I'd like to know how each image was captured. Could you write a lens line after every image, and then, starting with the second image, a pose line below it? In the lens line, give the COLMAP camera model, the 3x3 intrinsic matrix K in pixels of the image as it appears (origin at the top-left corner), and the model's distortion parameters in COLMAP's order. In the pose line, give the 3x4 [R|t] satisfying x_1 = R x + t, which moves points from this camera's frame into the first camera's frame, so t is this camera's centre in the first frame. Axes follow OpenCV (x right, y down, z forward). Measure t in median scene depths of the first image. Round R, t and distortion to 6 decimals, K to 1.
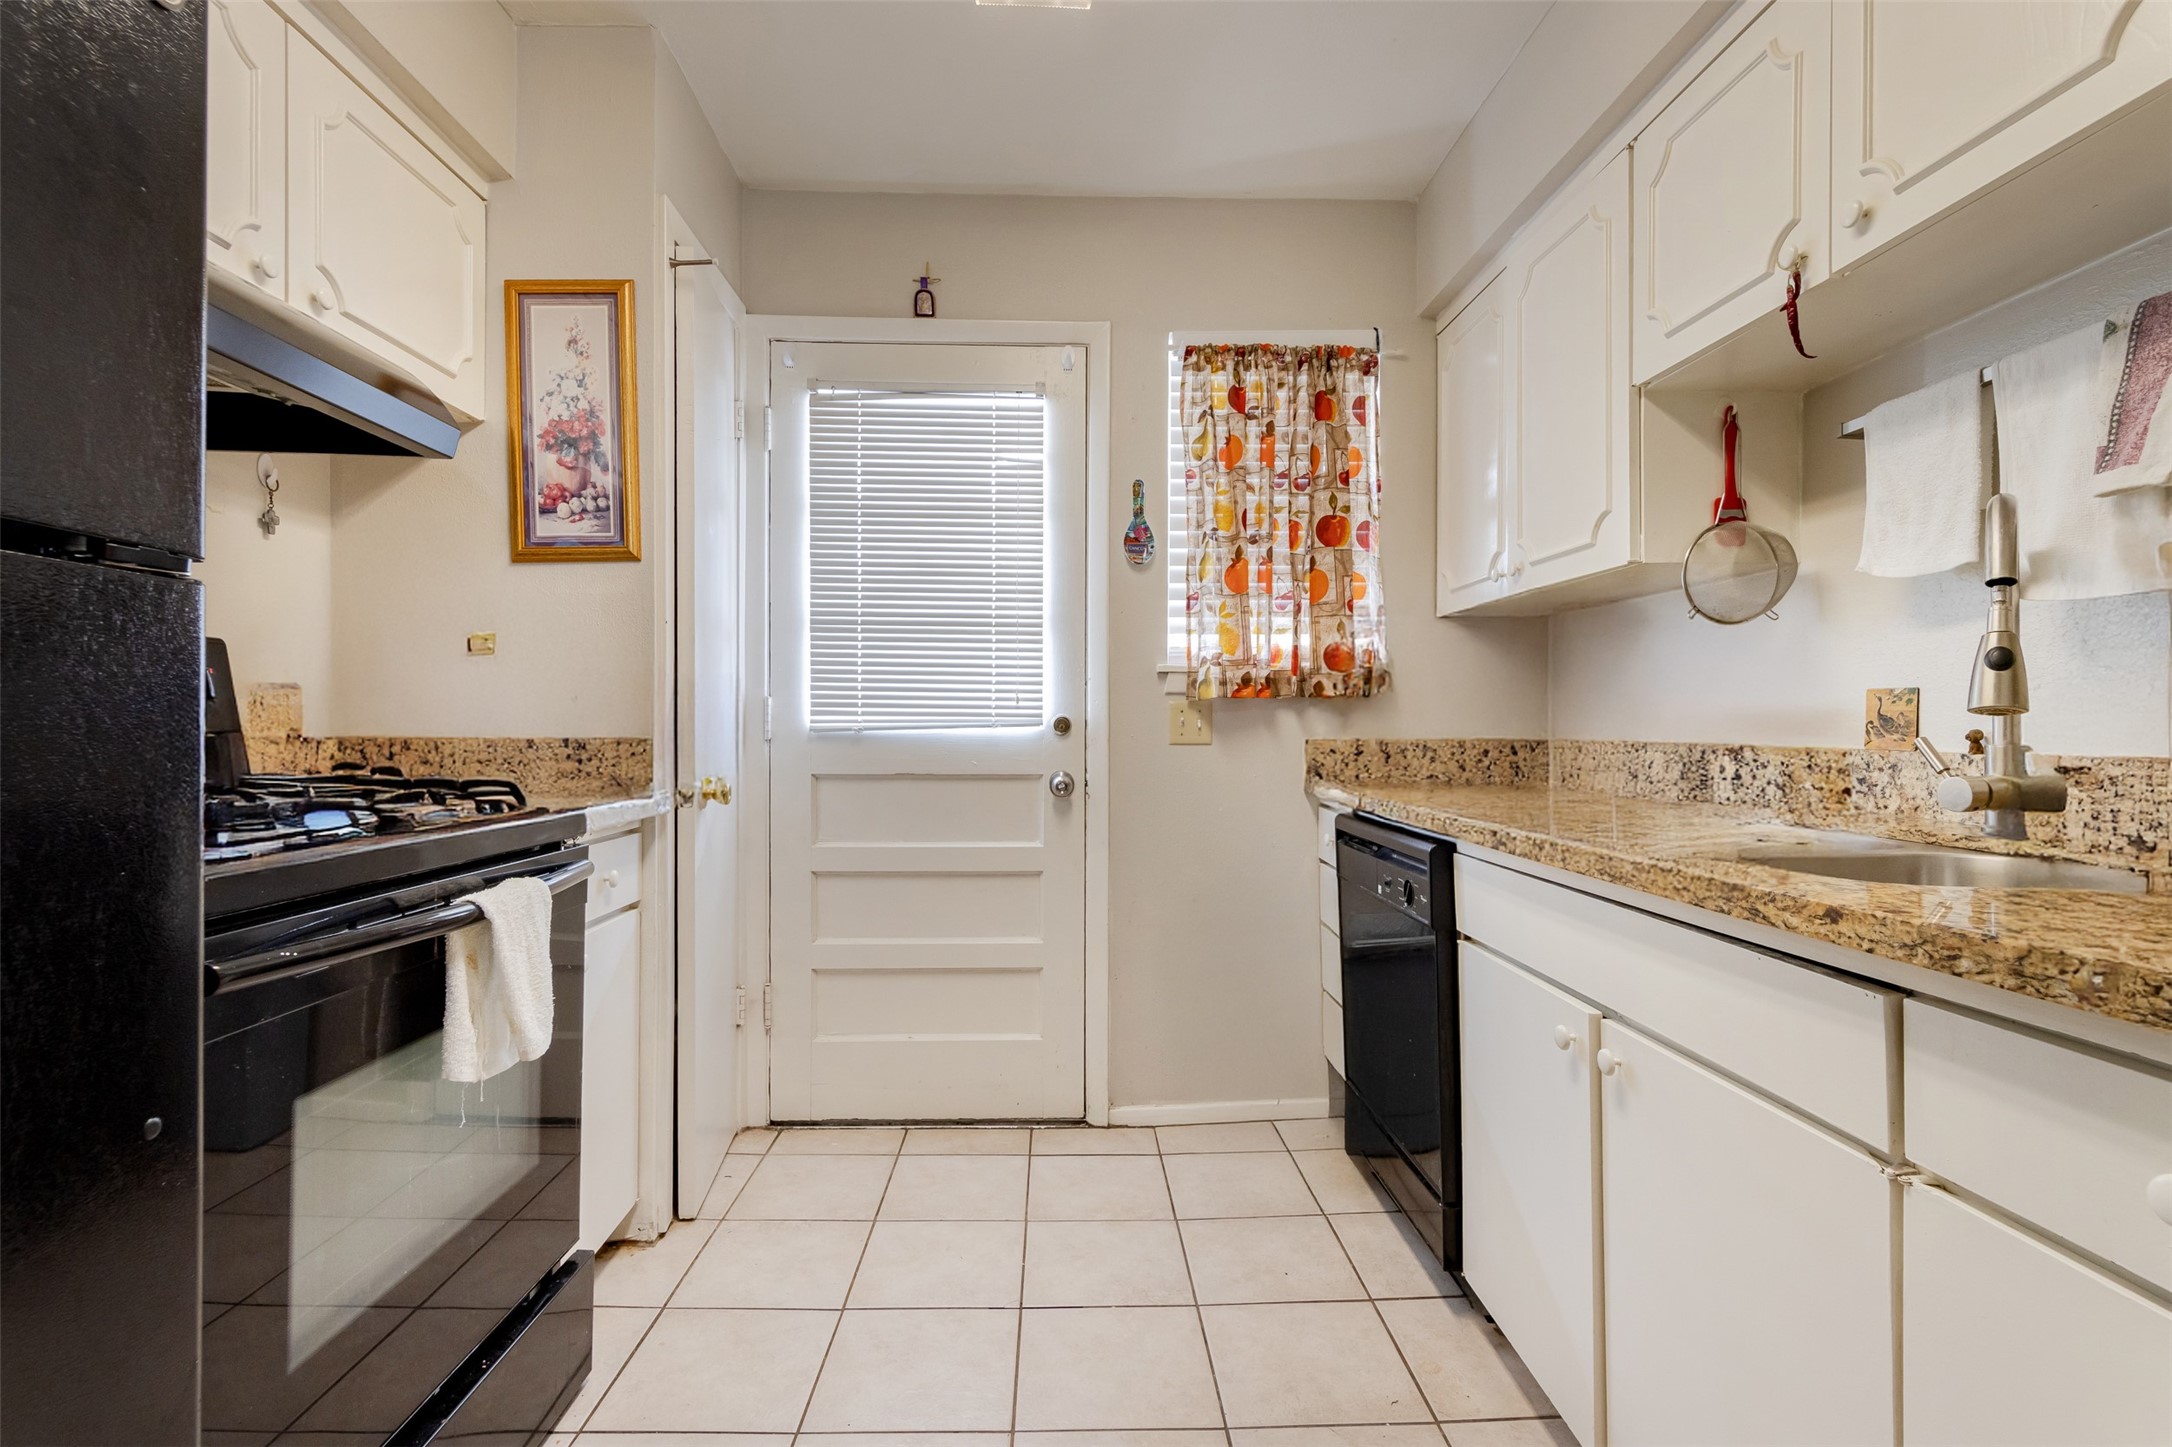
lens RADIAL K [[1019.7, 0, 1088.0], [0, 1019.7, 720.9], [0, 0, 1]] dist [0.003227, 0.000077]
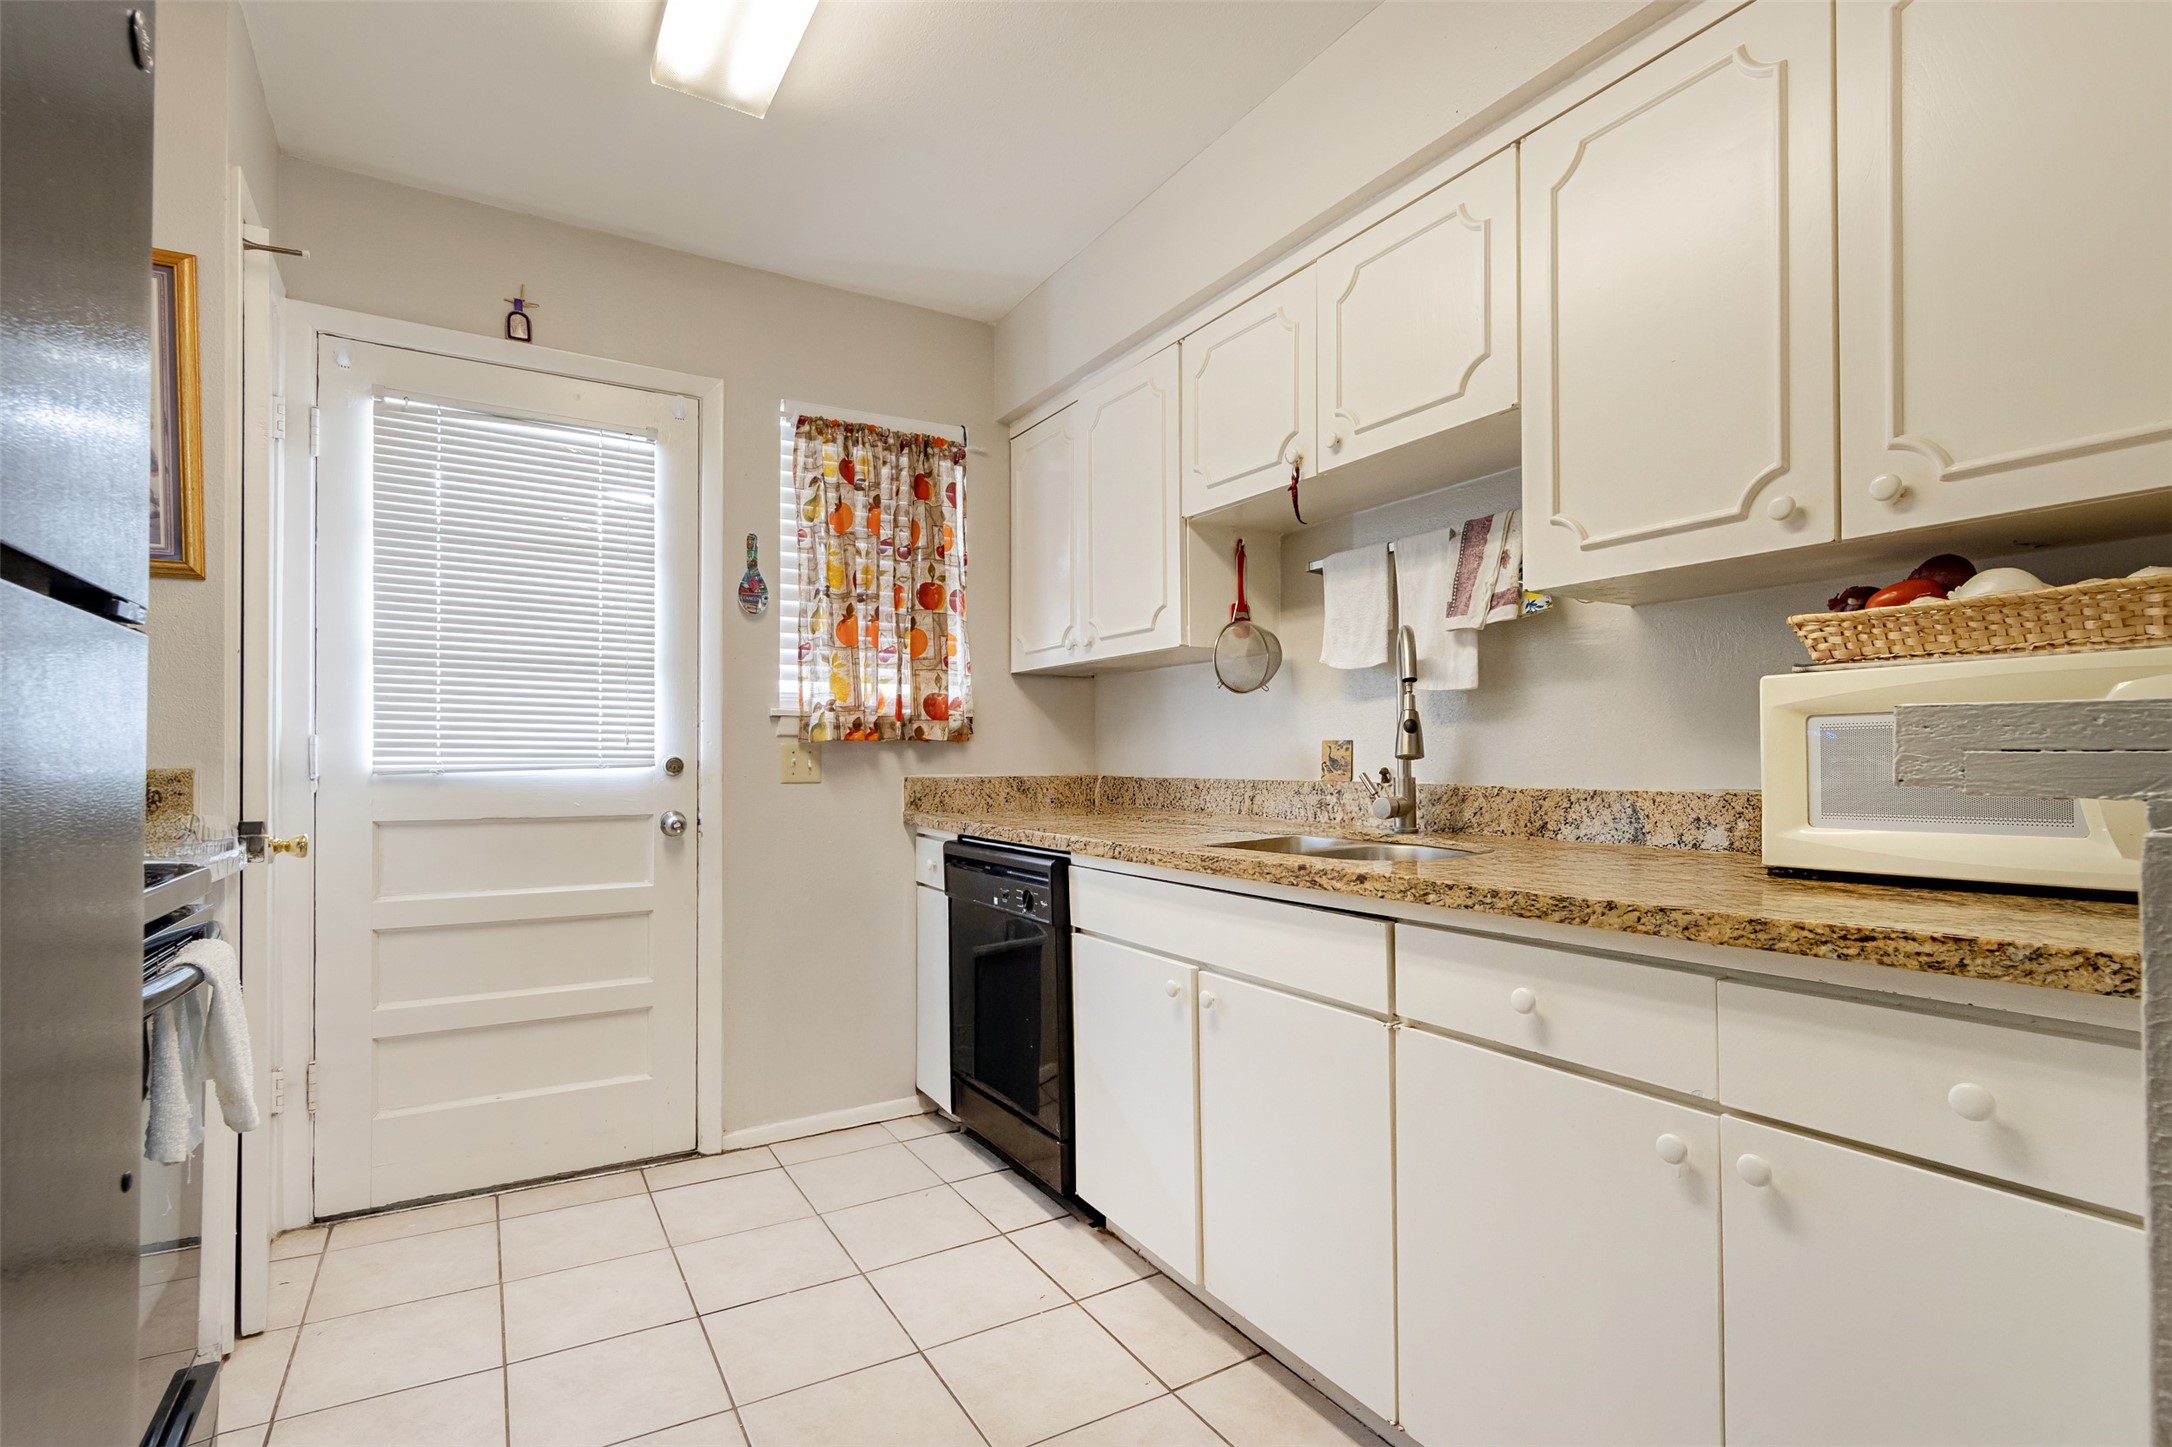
lens RADIAL K [[1029.9, 0, 1062.4], [0, 1029.9, 741.8], [0, 0, 1]] dist [-0.000020, 0.000895]
pose [[0.883871, 0.005720, 0.467695, -0.170303], [0.001093, 0.999897, -0.014295, -0.004852], [-0.467729, 0.013146, 0.883774, -0.095136]]
